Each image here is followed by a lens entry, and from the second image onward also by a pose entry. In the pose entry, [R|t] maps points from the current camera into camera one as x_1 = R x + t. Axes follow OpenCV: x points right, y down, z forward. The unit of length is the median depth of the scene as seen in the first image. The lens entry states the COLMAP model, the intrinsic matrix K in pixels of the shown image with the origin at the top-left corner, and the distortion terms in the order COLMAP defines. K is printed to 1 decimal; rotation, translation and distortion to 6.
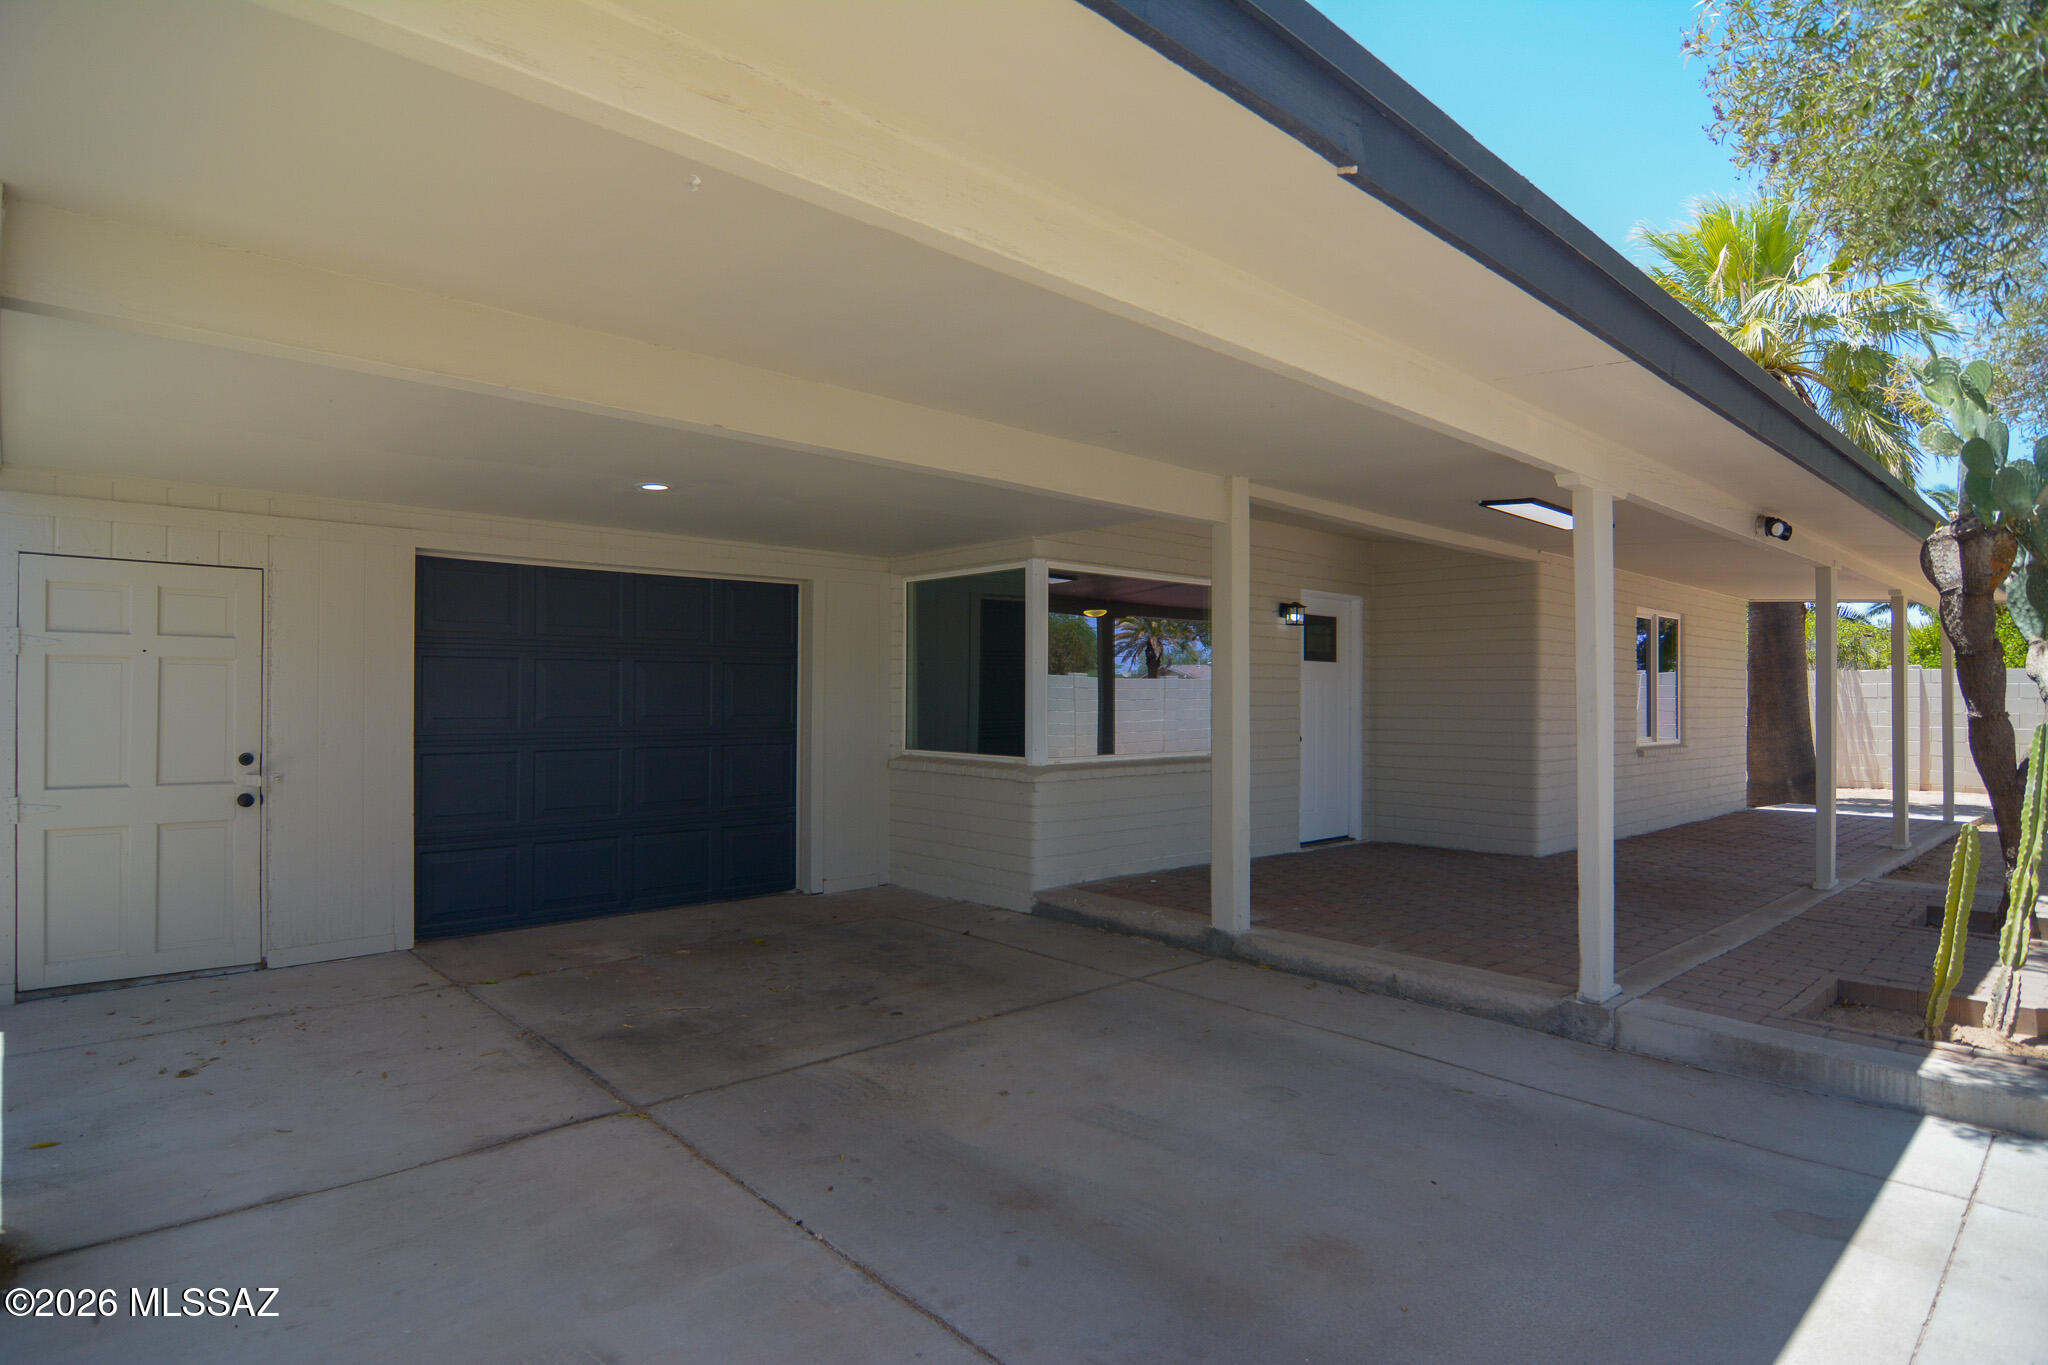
lens RADIAL K [[1100.5, 0, 1006.6], [0, 1100.5, 688.4], [0, 0, 1]] dist [-0.008564, -0.009937]
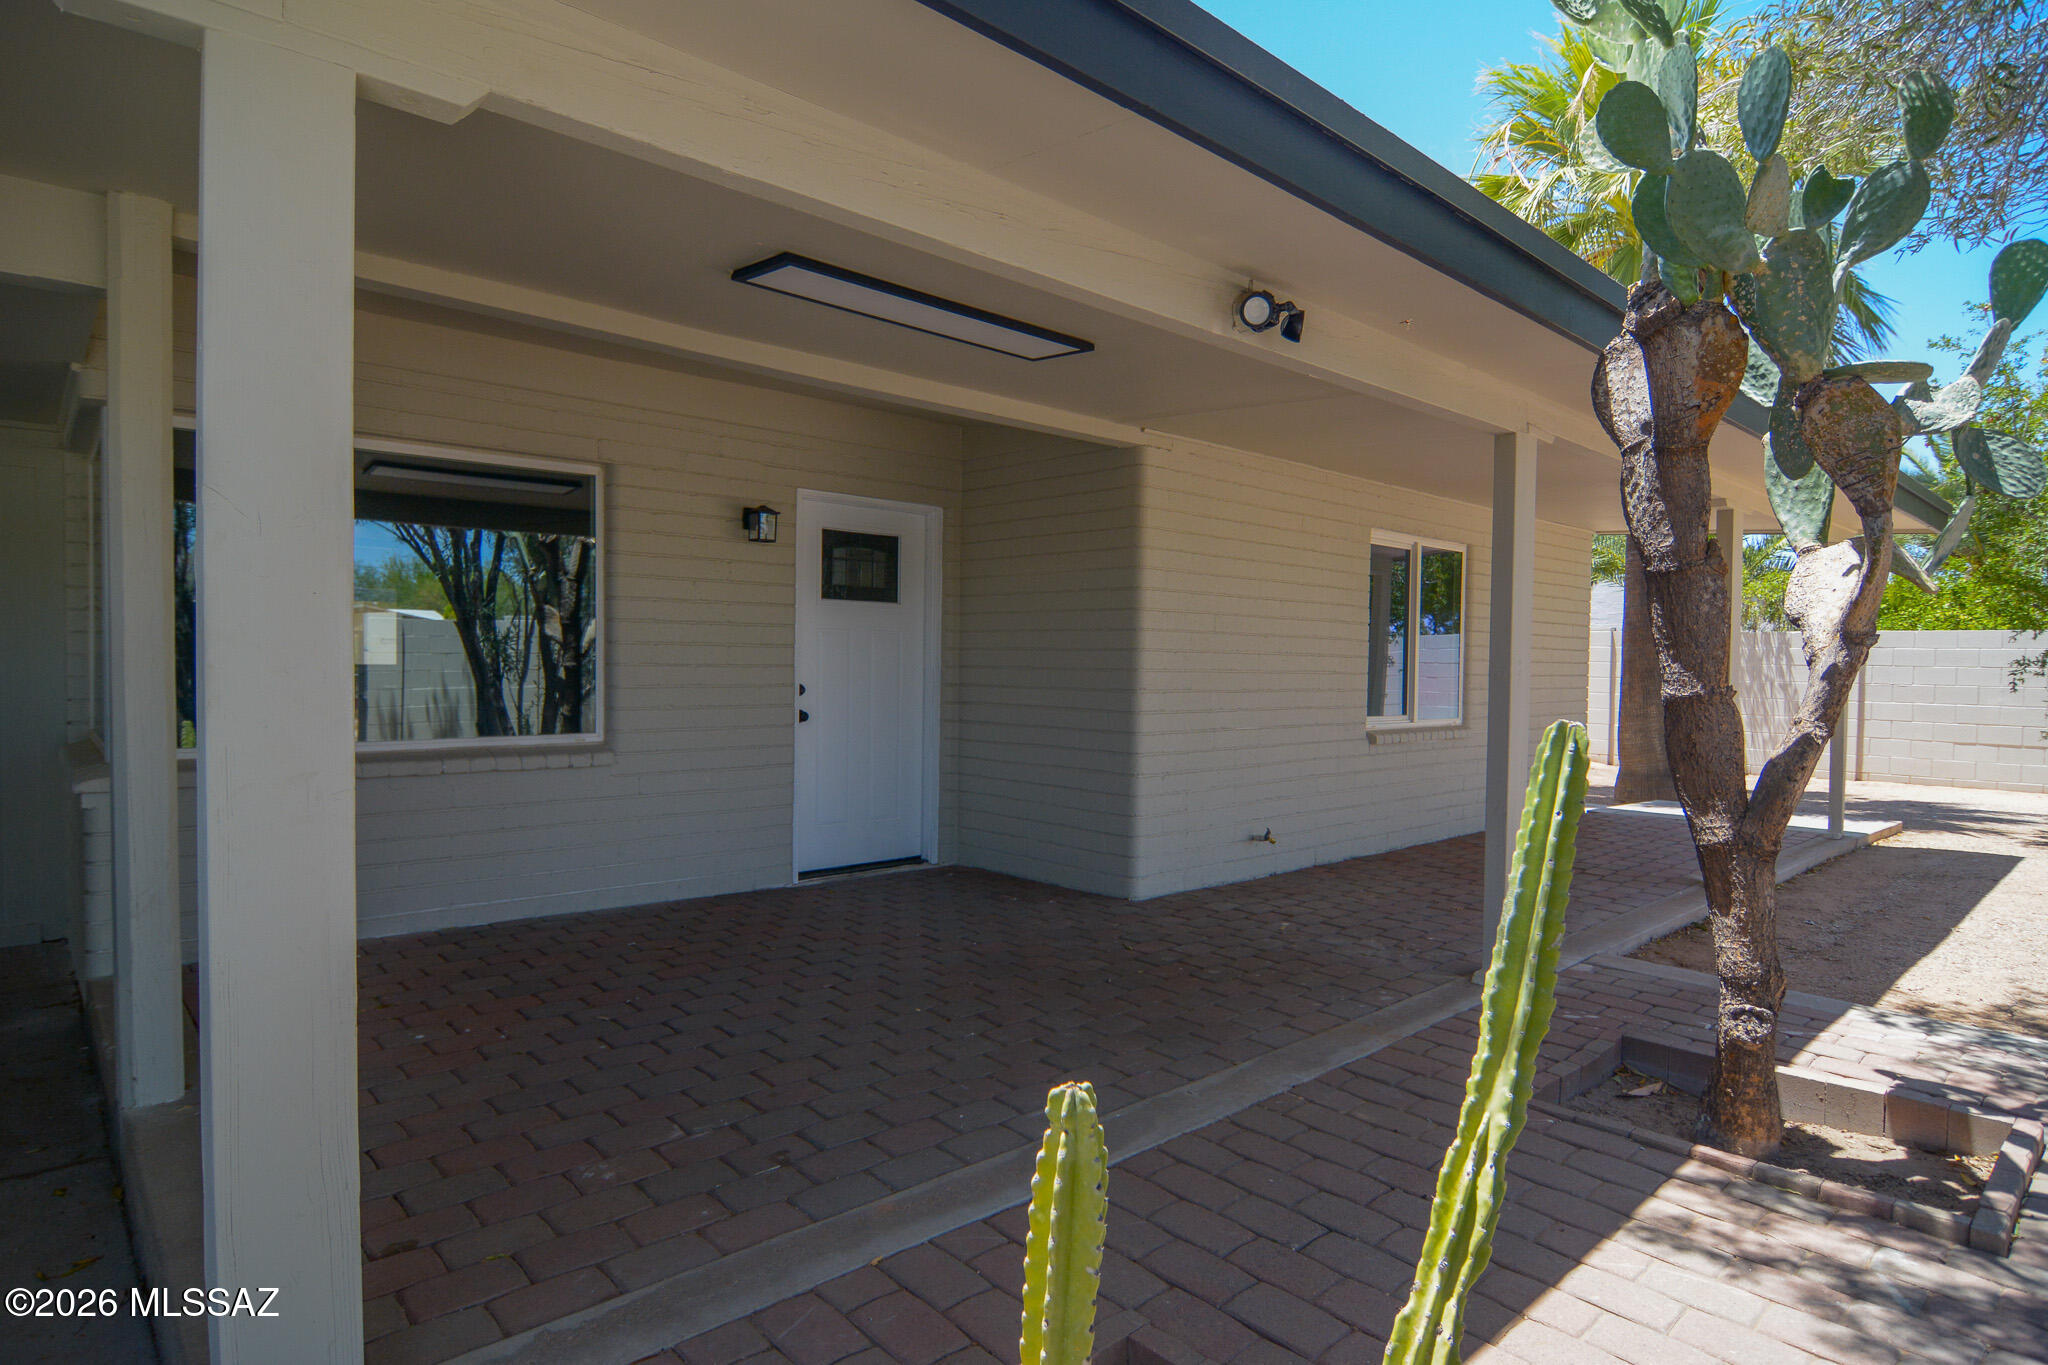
lens RADIAL K [[1100.5, 0, 1042.3], [0, 1100.5, 680.3], [0, 0, 1]] dist [-0.008564, -0.009937]
pose [[0.999962, 0.008271, 0.002595, 0.403597], [-0.008332, 0.999662, 0.024641, 0.006696], [-0.002390, -0.024661, 0.999693, 0.331157]]
